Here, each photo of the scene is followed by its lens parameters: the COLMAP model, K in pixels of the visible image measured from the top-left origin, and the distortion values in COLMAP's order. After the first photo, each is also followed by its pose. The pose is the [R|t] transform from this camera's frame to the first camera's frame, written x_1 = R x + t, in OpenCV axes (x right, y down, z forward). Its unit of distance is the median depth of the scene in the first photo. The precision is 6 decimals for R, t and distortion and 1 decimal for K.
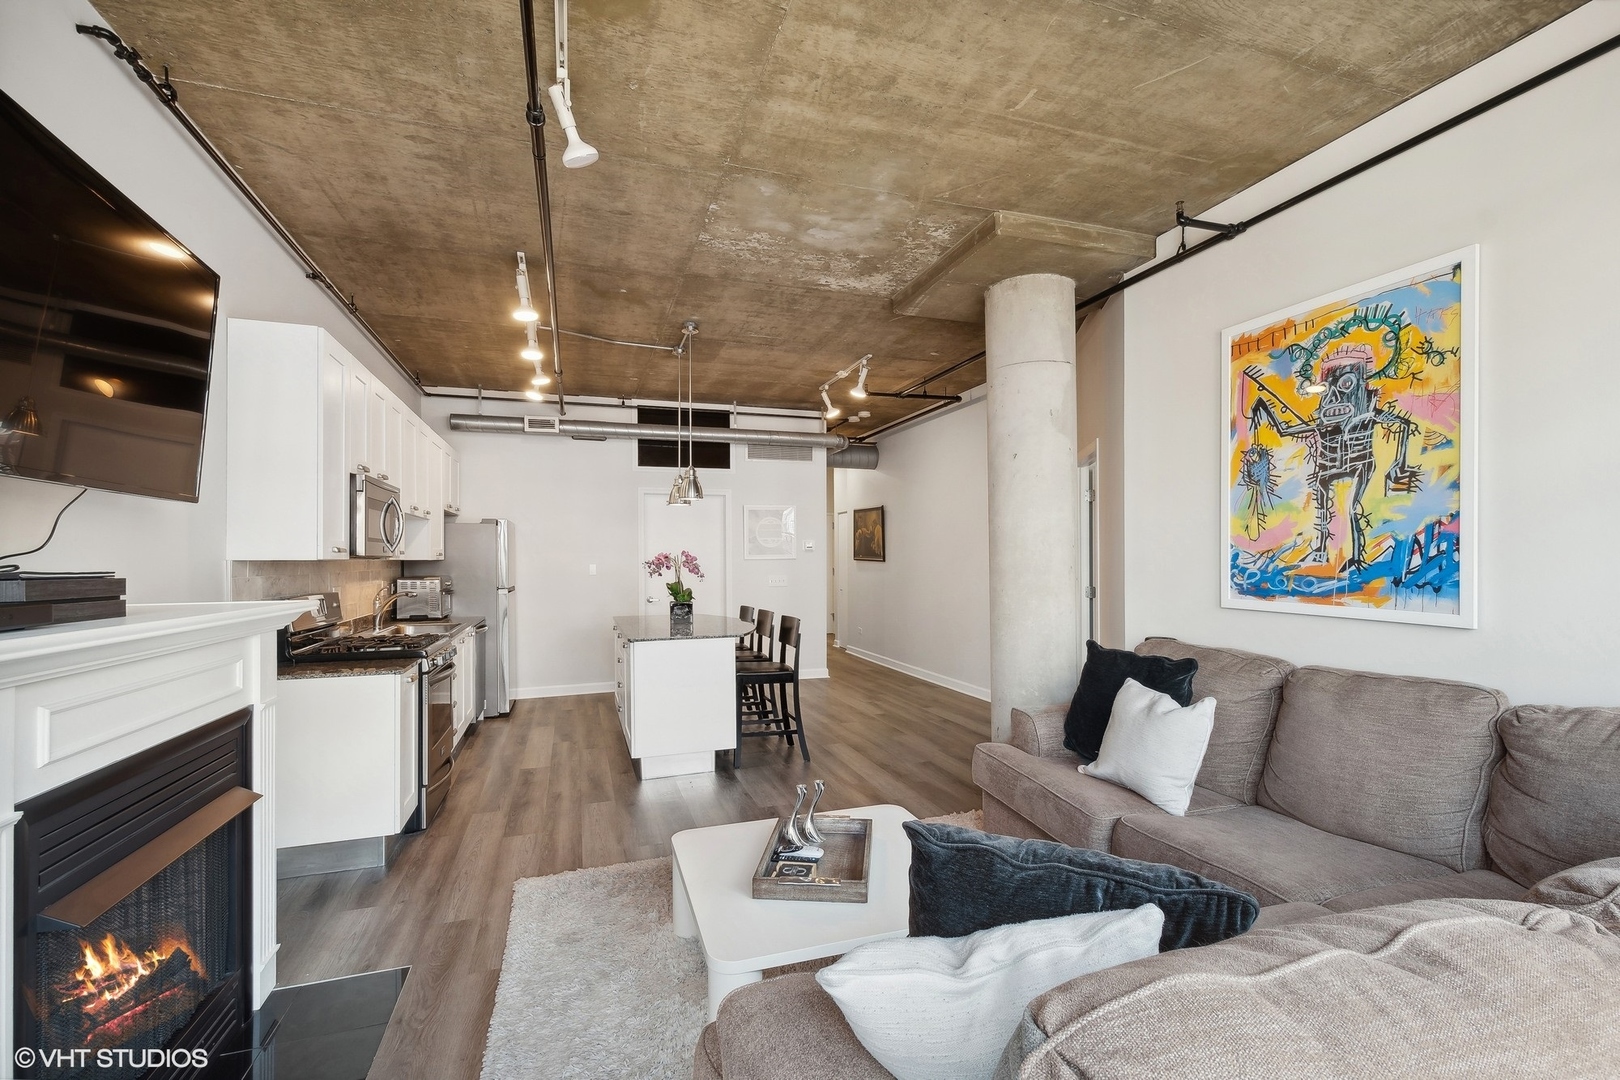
lens RADIAL K [[715.3, 0, 824.4], [0, 715.3, 553.2], [0, 0, 1]] dist [-0.004287, -0.003192]
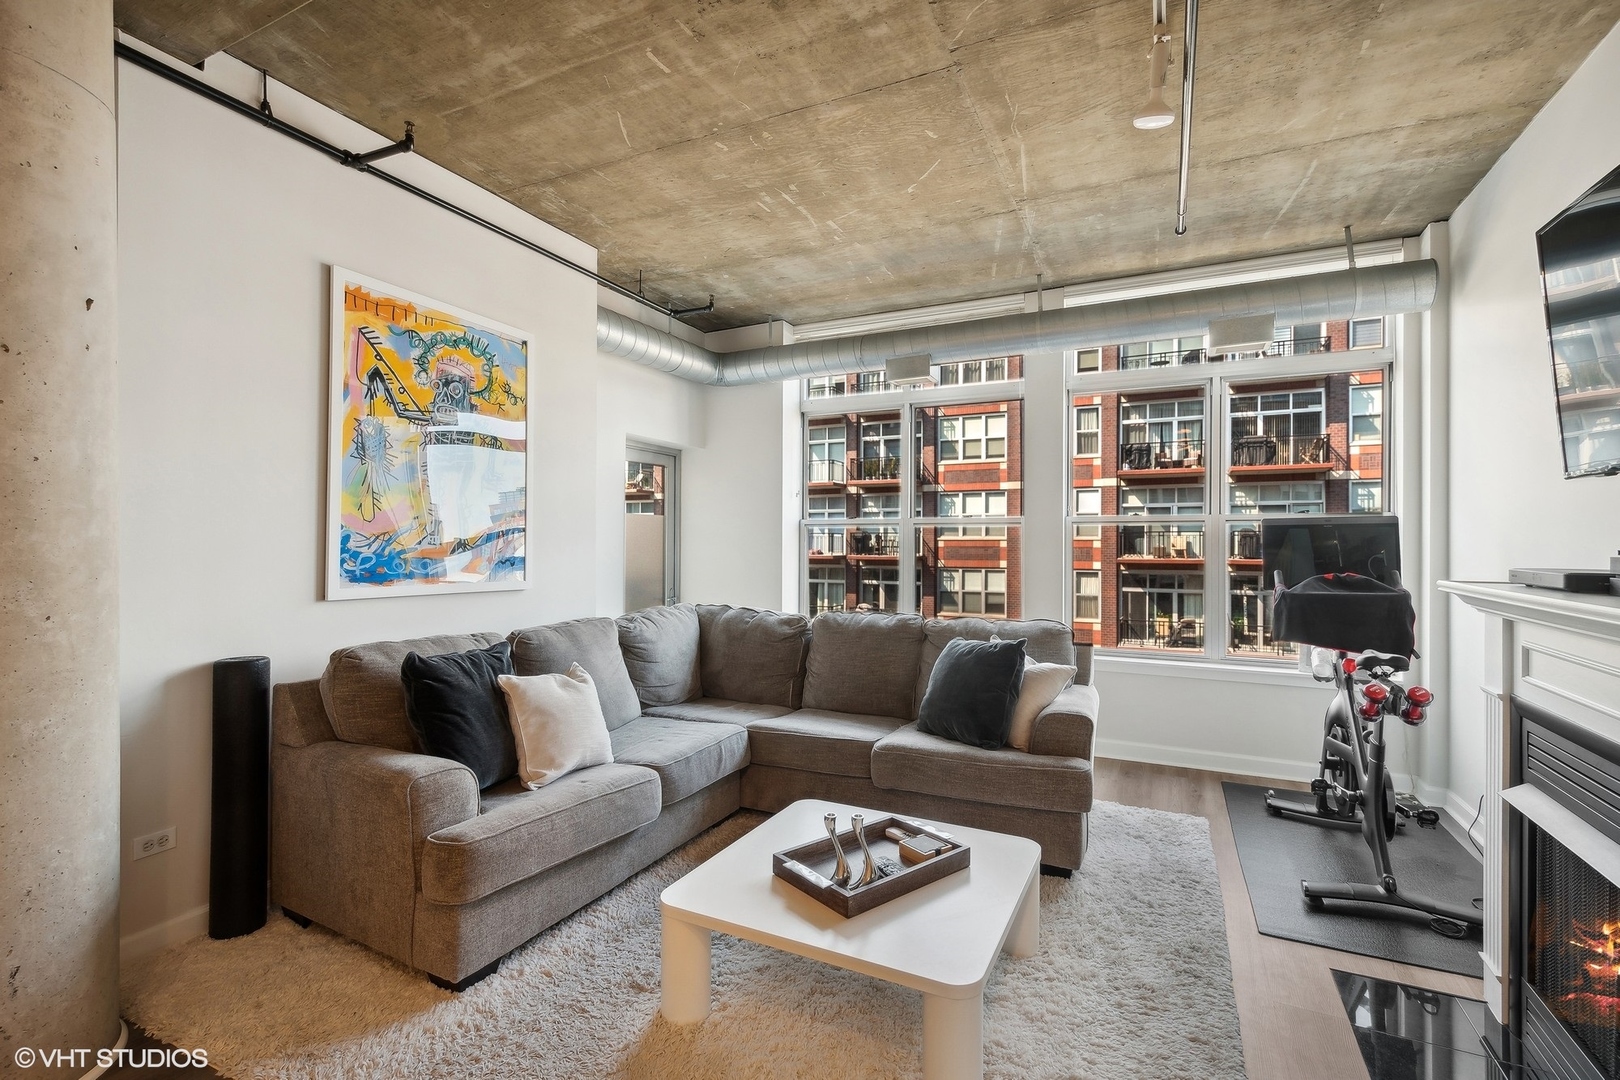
lens RADIAL K [[715.3, 0, 809.8], [0, 715.3, 539.8], [0, 0, 1]] dist [-0.004287, -0.003192]
pose [[-0.711054, 0.007066, 0.703102, -0.453577], [-0.003388, 0.999903, -0.013476, 0.016775], [-0.703129, -0.011964, -0.710962, 1.316347]]
